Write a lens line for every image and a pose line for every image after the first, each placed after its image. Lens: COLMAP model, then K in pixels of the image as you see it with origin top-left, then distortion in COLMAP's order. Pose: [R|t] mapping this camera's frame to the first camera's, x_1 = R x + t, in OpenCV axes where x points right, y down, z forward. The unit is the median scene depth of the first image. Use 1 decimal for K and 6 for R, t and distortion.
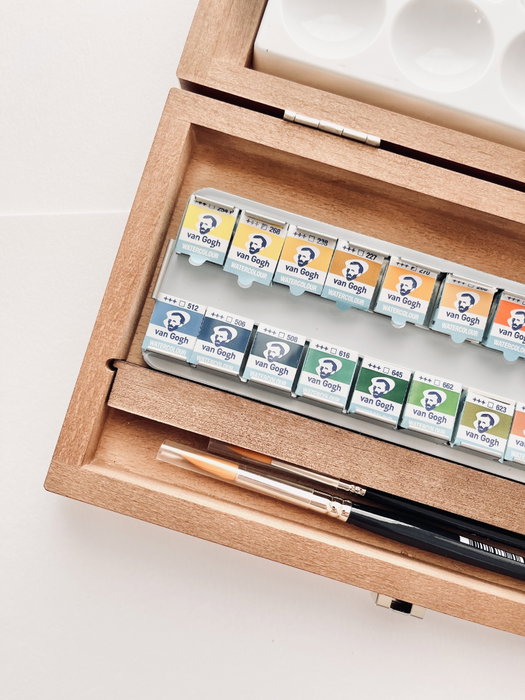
lens RADIAL K [[538.7, 0, 262.5], [0, 538.7, 350.0], [0, 0, 1]] dist [0.026790, -0.063963]
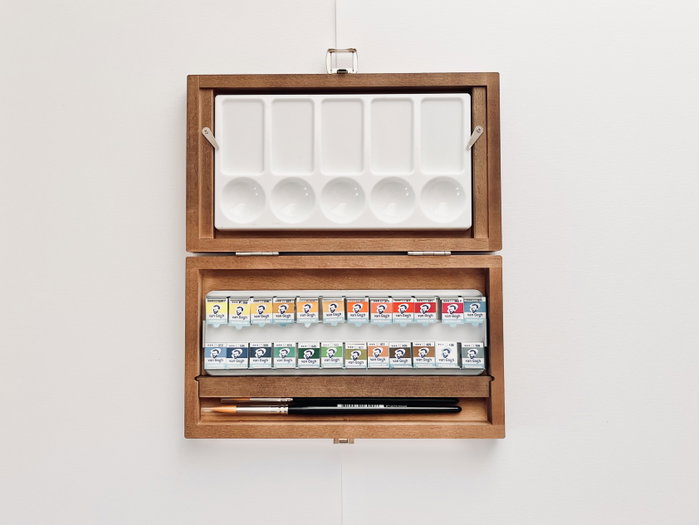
lens RADIAL K [[537.9, 0, 349.5], [0, 537.9, 262.5], [0, 0, 1]] dist [0.026790, -0.063963]
pose [[0.955001, -0.296531, -0.006467, 0.513550], [0.296512, 0.955022, -0.003709, -0.247015], [0.007276, 0.001624, 0.999972, -1.320799]]
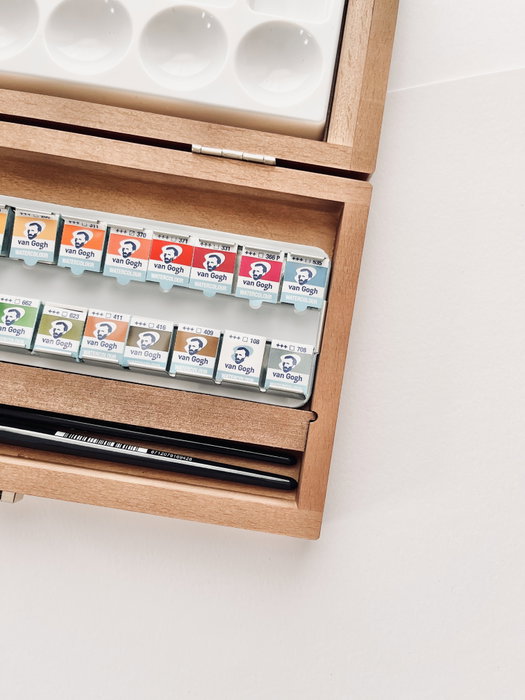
lens RADIAL K [[463.9, 0, 273.4], [0, 463.9, 346.9], [0, 0, 1]] dist [-0.007329, -0.002095]
pose [[0.990283, -0.135613, 0.030799, 0.834882], [0.136282, 0.990453, -0.020751, 0.256328], [-0.027691, 0.024747, 0.999310, -0.010070]]
